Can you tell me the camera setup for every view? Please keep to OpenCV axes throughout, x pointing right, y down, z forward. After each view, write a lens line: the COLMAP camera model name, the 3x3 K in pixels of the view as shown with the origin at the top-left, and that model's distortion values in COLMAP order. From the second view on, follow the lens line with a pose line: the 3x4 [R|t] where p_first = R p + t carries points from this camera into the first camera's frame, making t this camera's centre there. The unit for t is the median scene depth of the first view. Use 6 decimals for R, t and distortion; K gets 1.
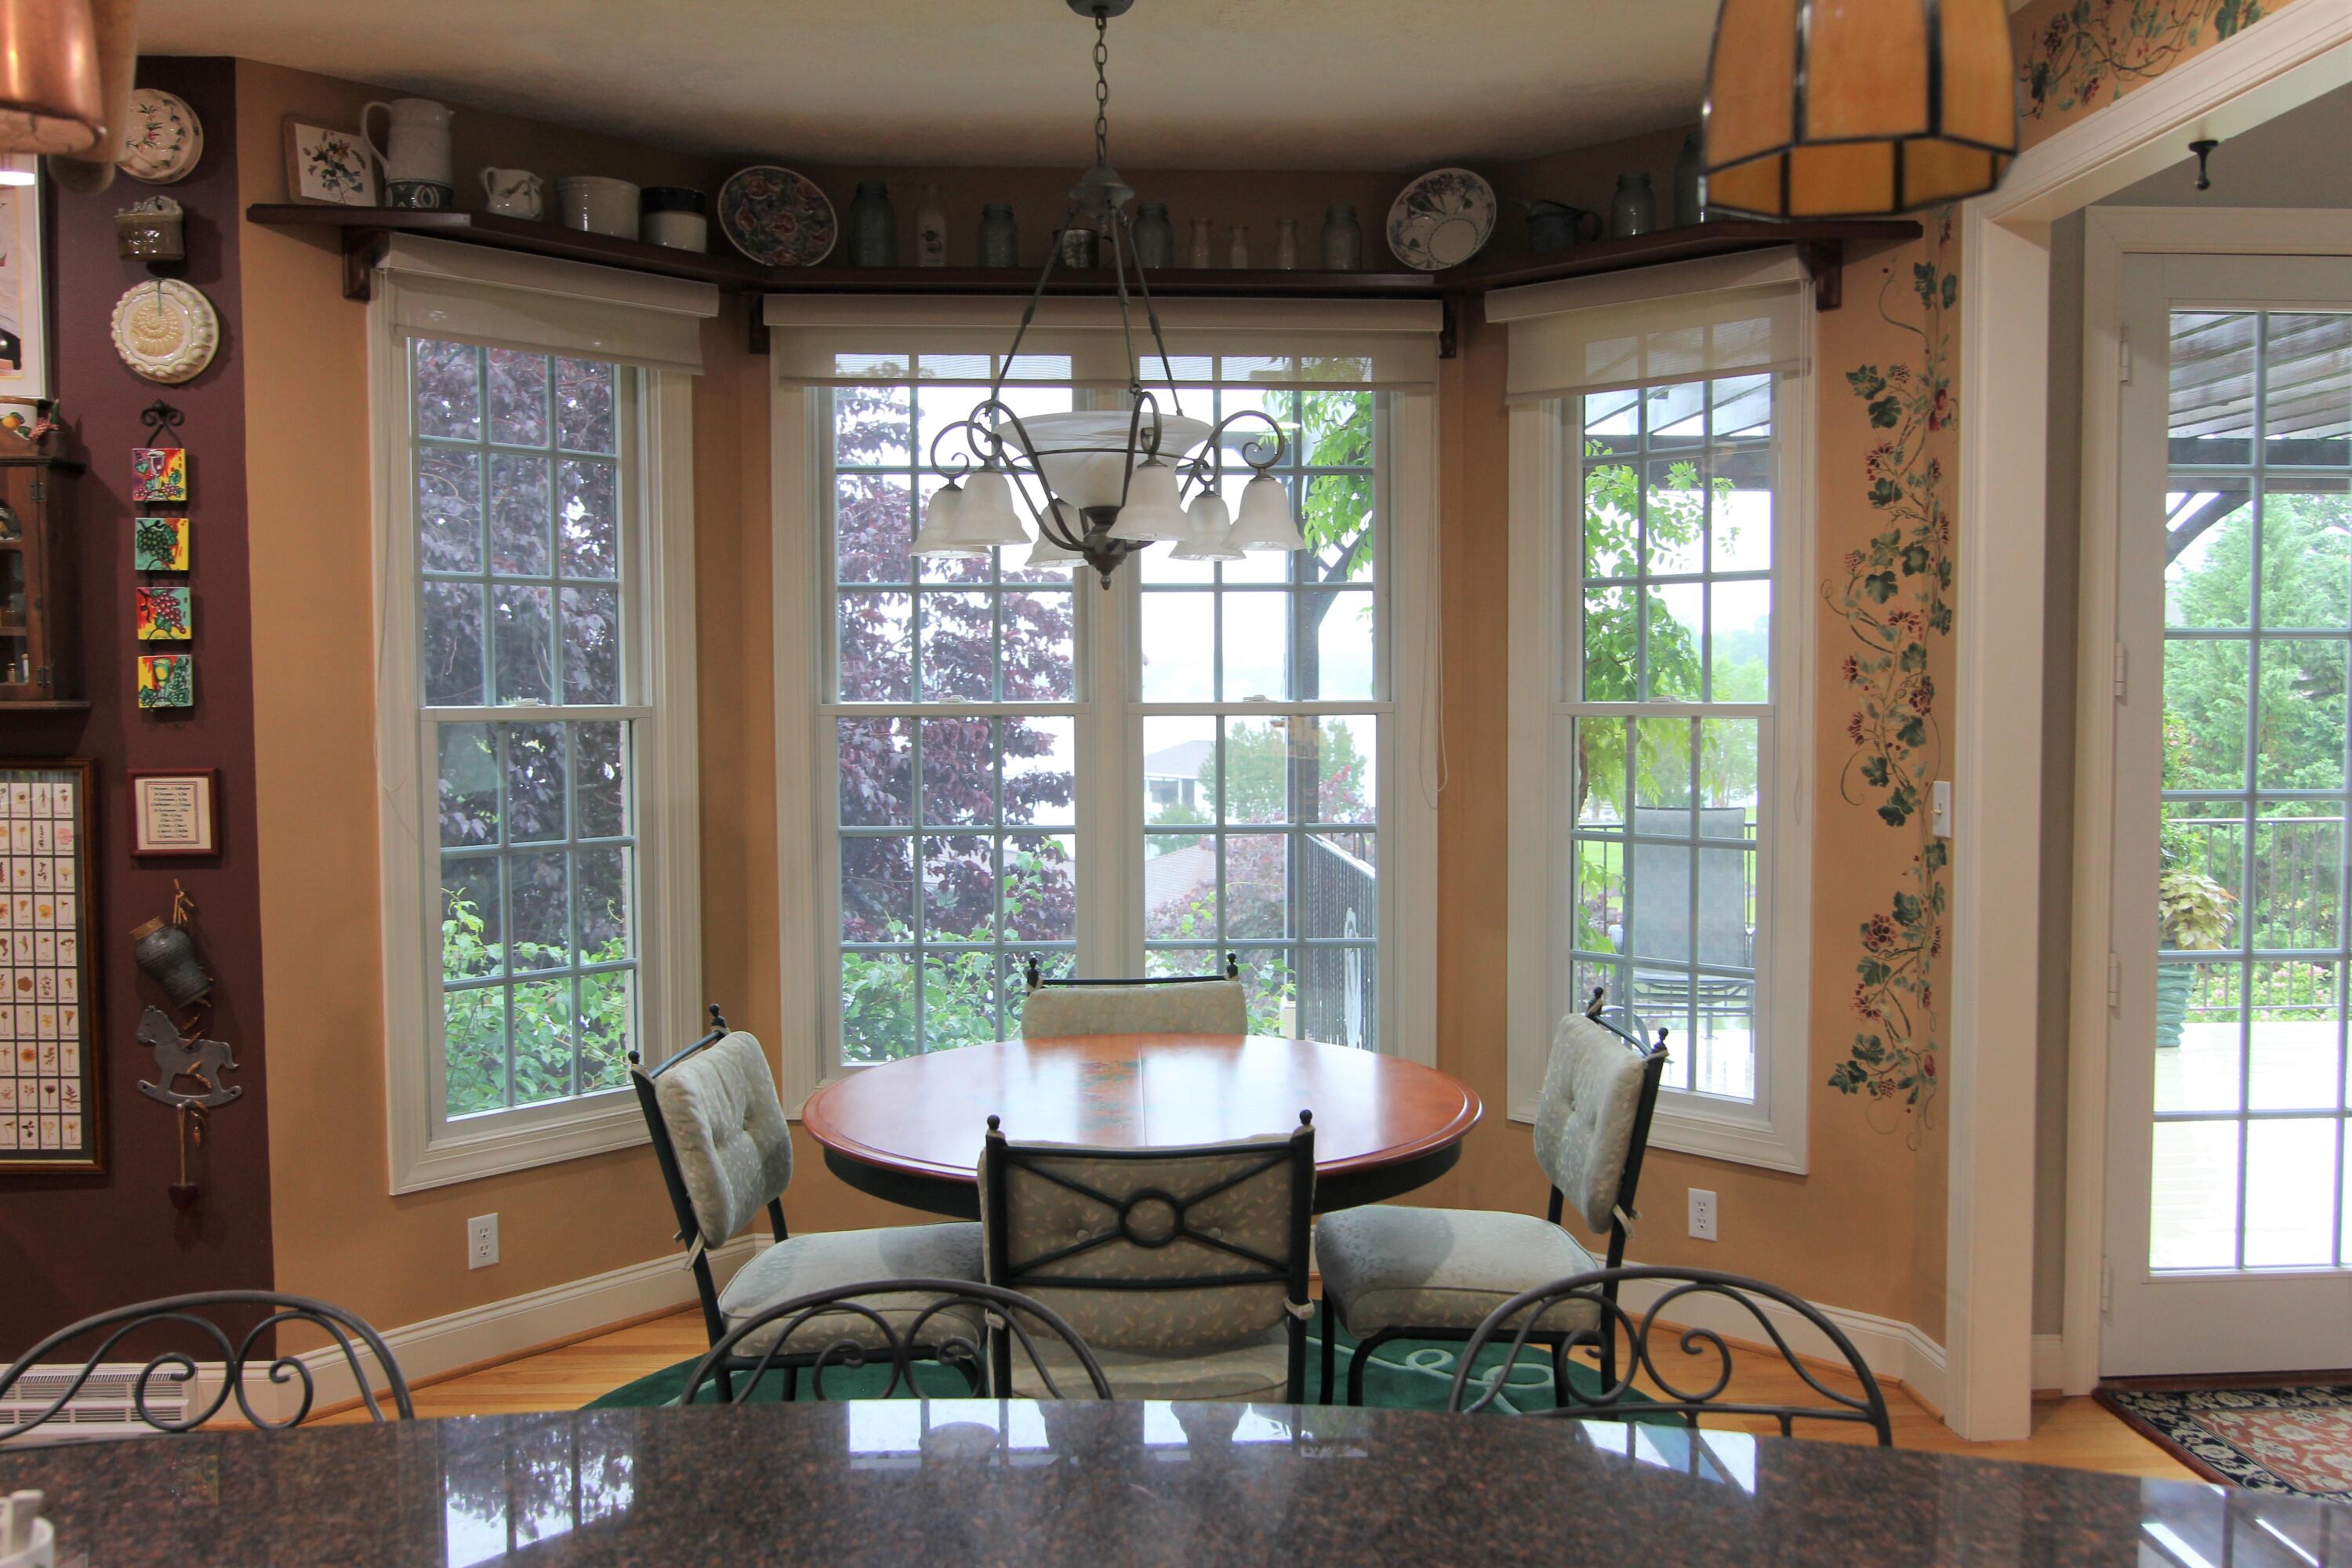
lens RADIAL K [[1951.4, 0, 1182.2], [0, 1951.4, 776.9], [0, 0, 1]] dist [-0.018123, -0.006398]
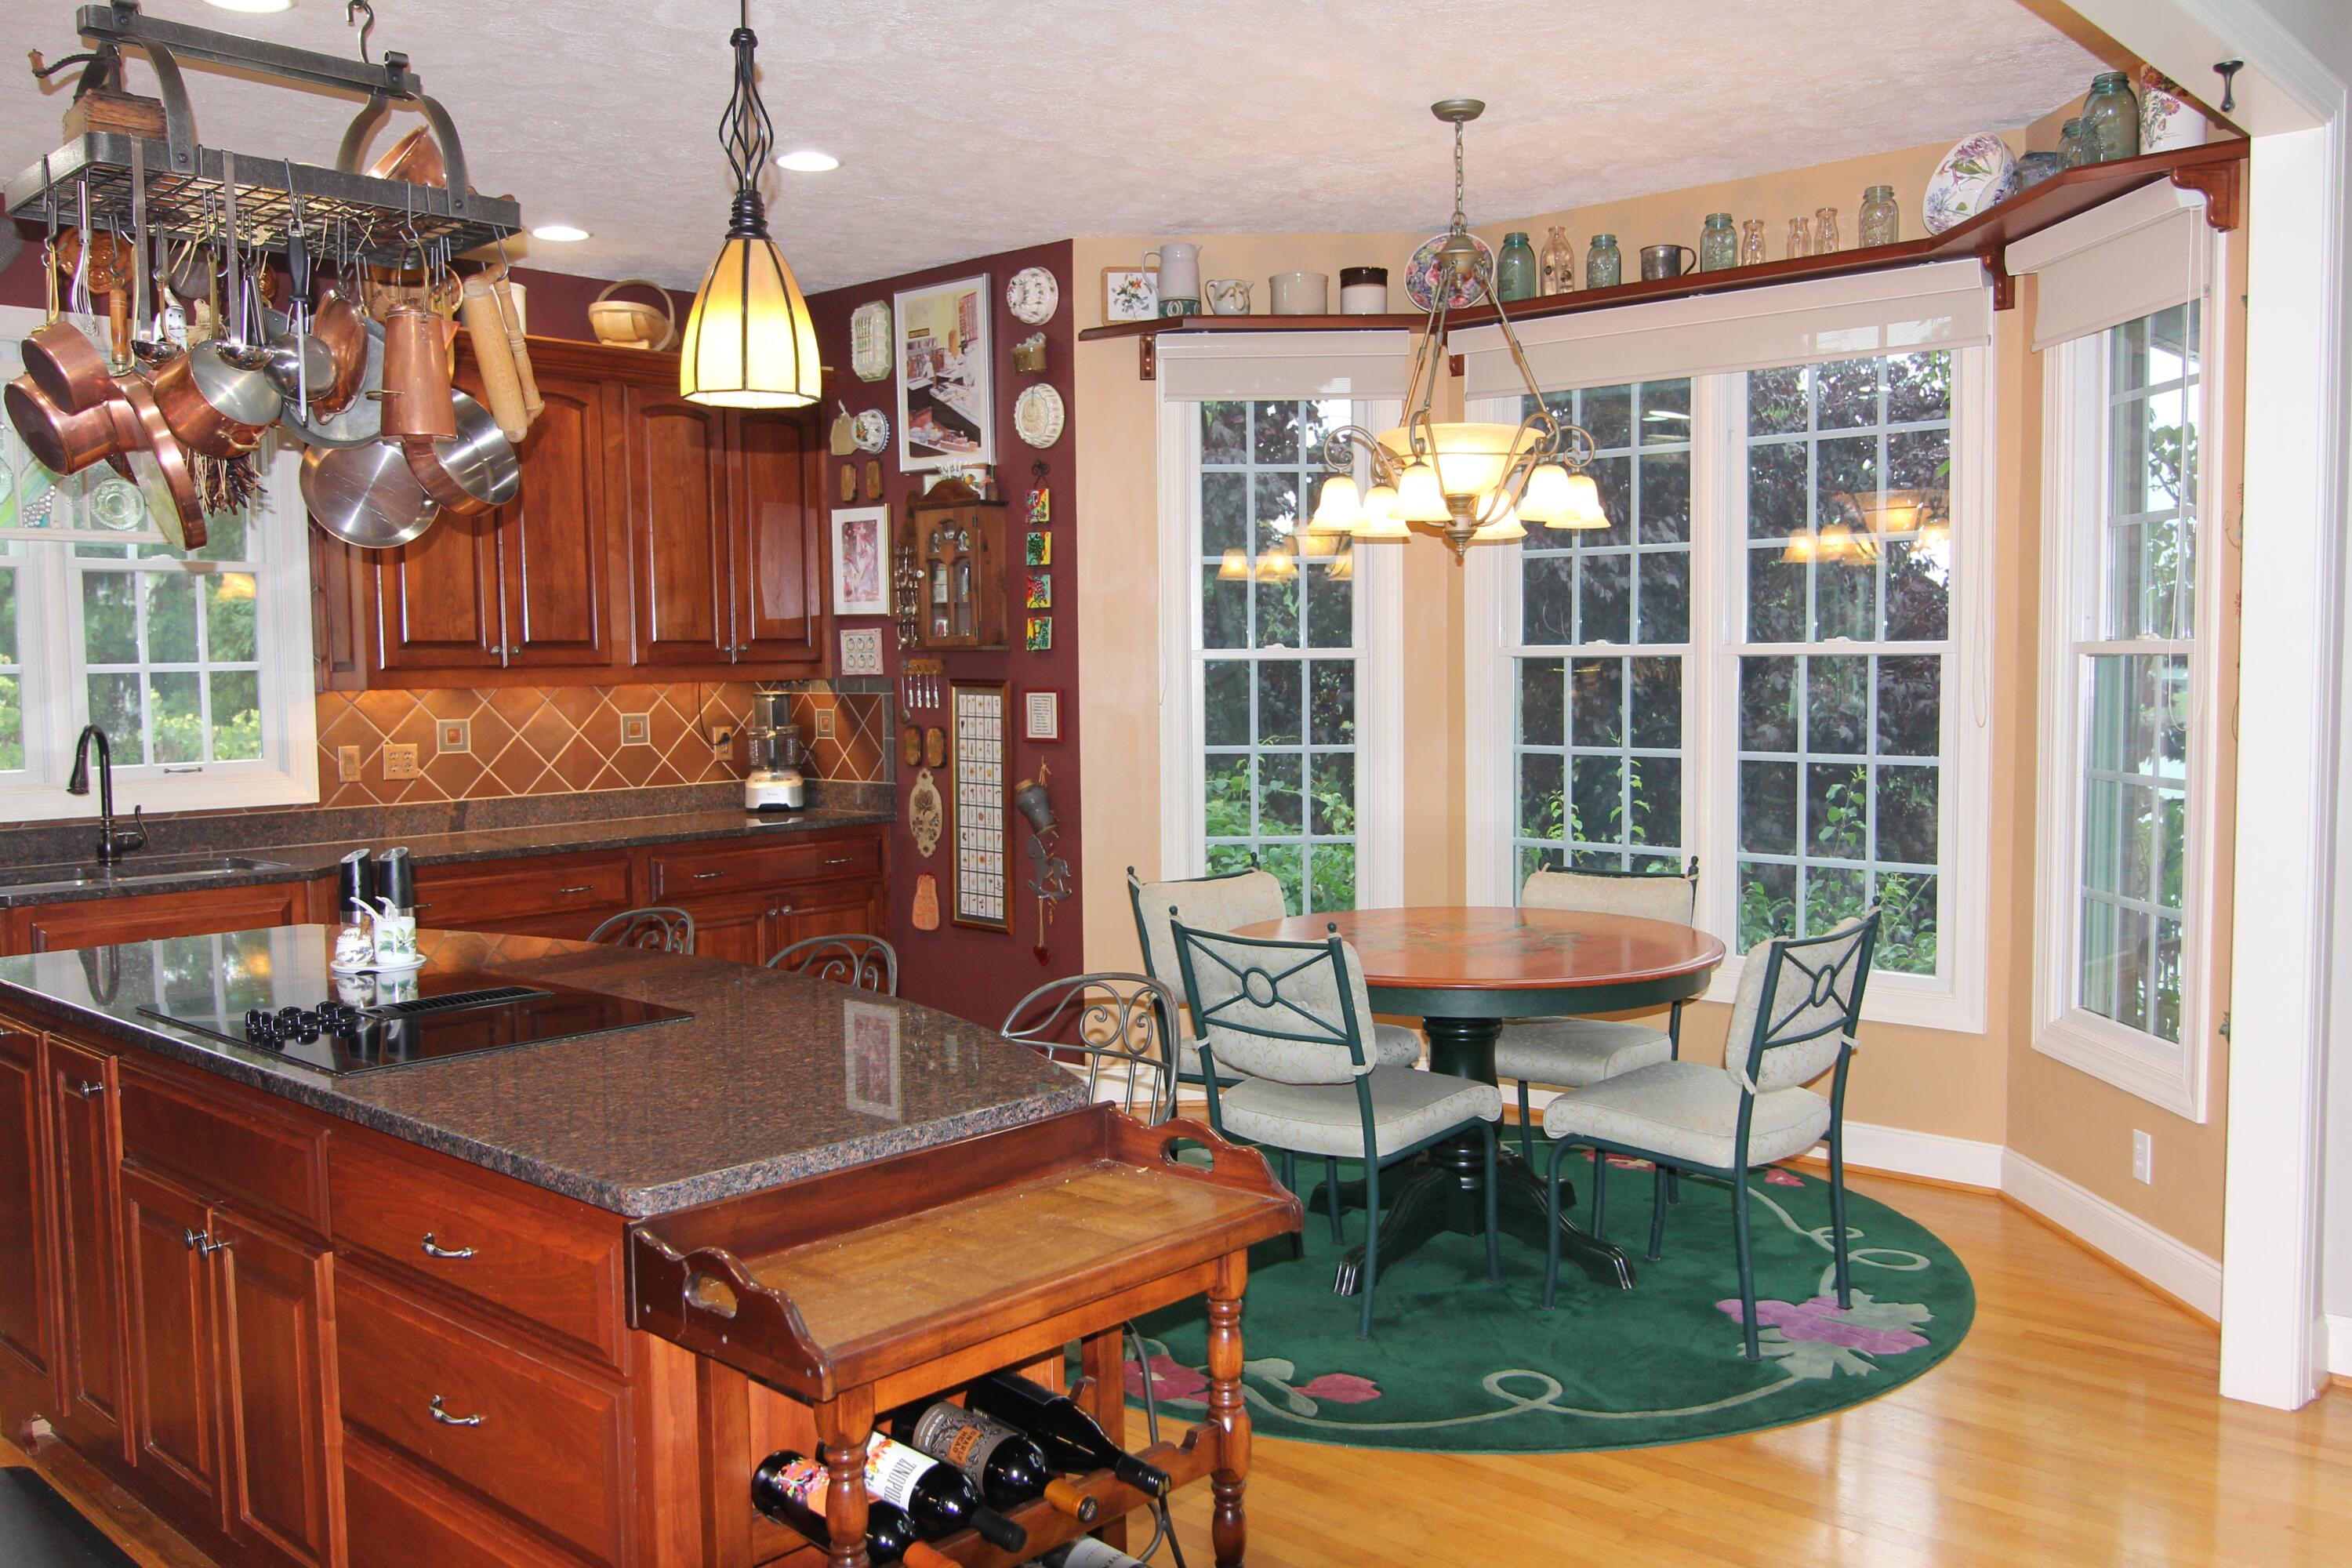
lens RADIAL K [[1889.7, 0, 1192.2], [0, 1889.7, 788.3], [0, 0, 1]] dist [-0.050094, 0.028751]
pose [[0.713788, 0.040505, -0.699189, 0.672566], [-0.019337, 0.999085, 0.038137, 0.016873], [0.700095, -0.013701, 0.713919, -0.035959]]
